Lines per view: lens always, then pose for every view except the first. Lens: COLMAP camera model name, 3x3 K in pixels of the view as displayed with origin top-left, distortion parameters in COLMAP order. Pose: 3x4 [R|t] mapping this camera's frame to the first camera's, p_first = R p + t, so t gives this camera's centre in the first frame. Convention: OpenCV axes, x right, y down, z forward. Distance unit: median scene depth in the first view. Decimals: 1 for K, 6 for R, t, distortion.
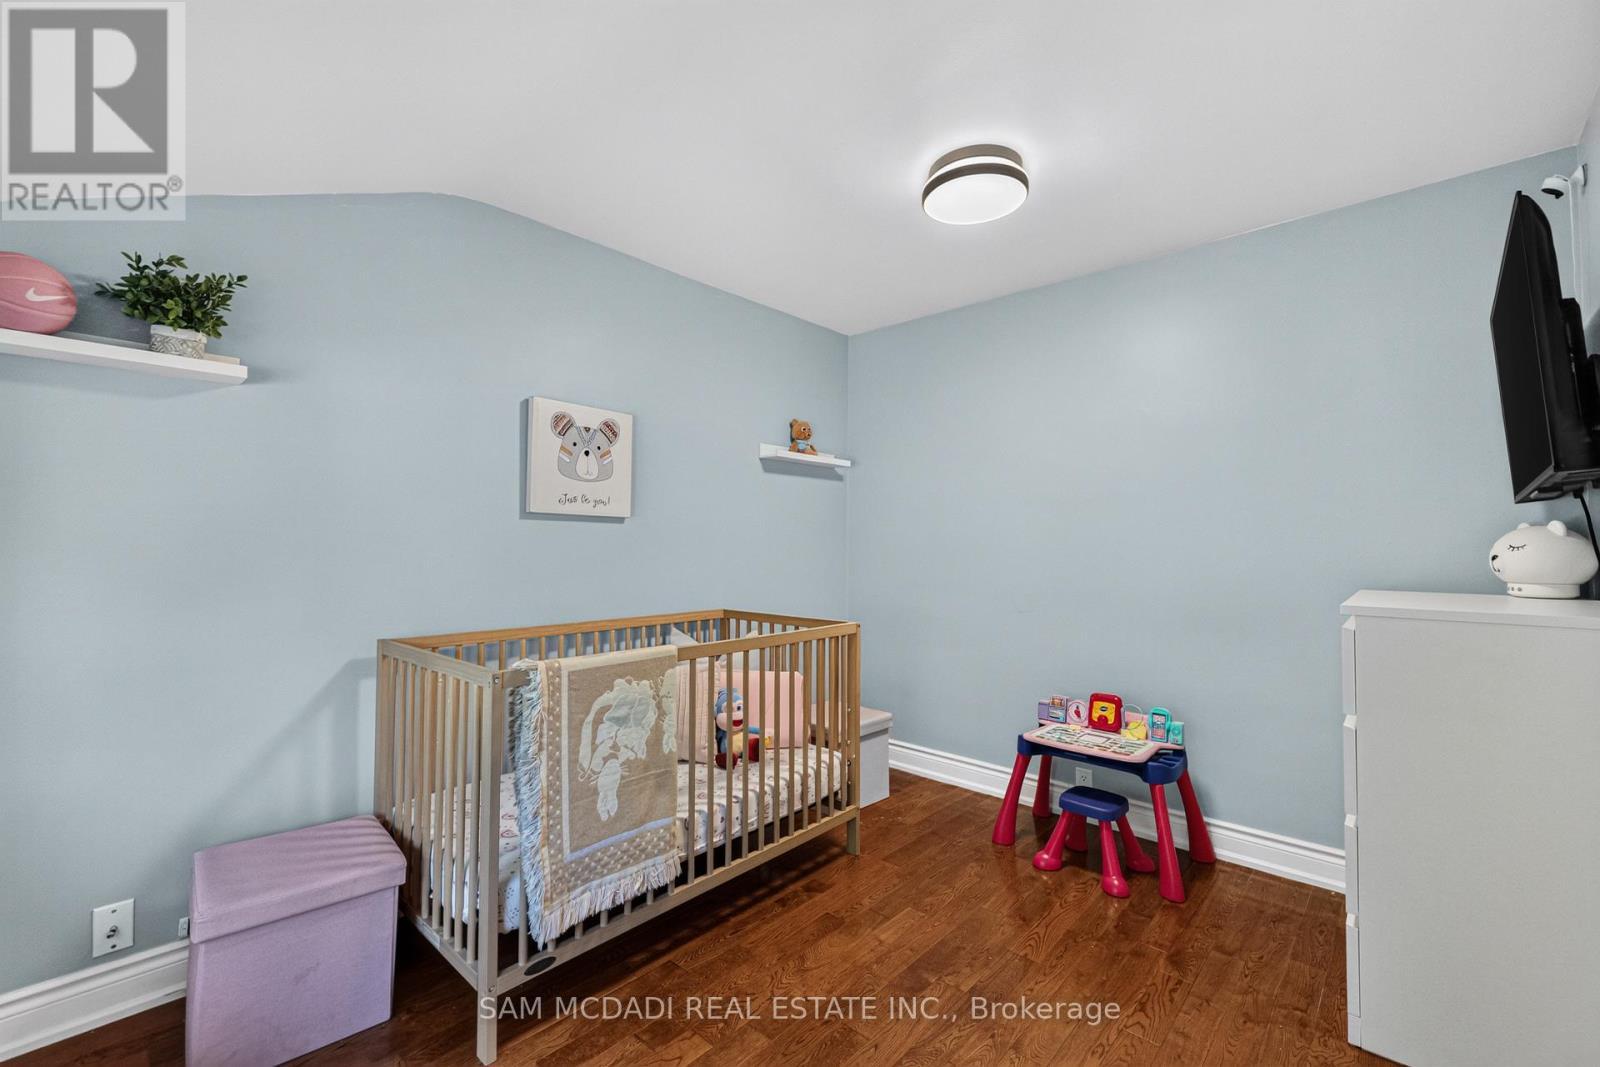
lens RADIAL K [[689.6, 0, 799.7], [0, 689.6, 533.5], [0, 0, 1]] dist [0.000042, 0.000057]
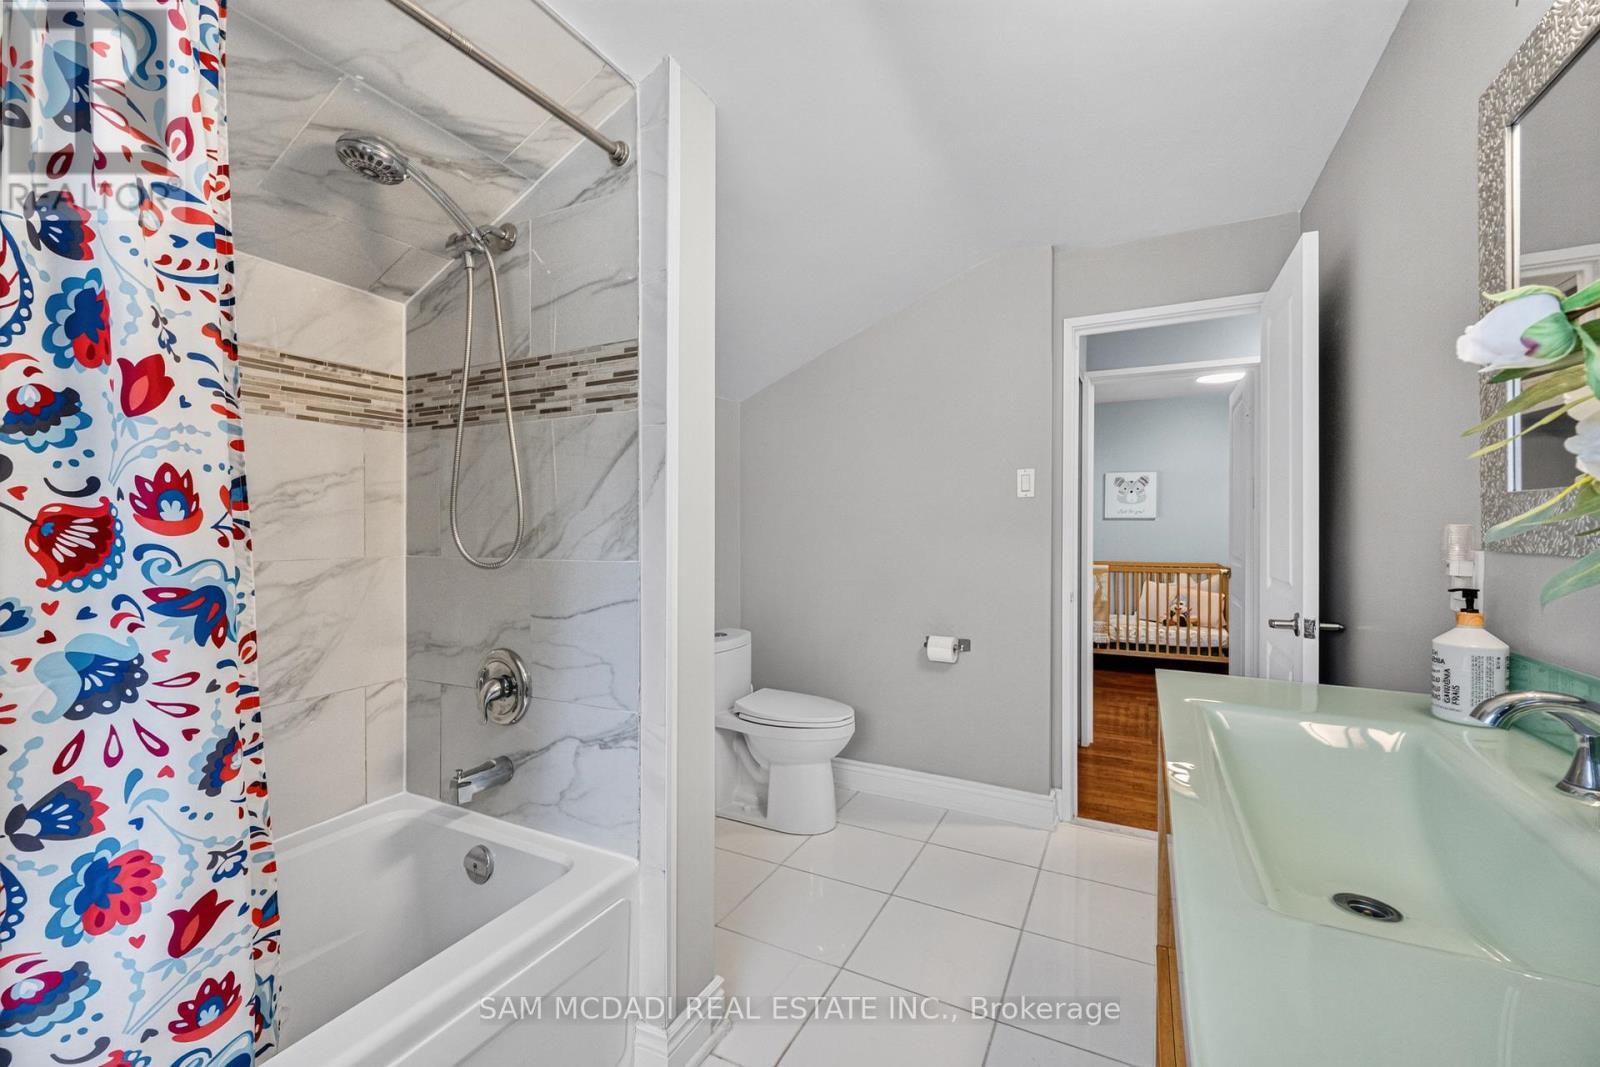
lens RADIAL K [[689.6, 0, 796.3], [0, 689.6, 528.6], [0, 0, 1]] dist [0.000042, 0.000057]
pose [[0.285179, -0.001178, -0.958473, 1.669345], [0.019017, 0.999809, 0.004430, -0.021871], [0.958285, -0.019491, 0.285147, -0.805861]]
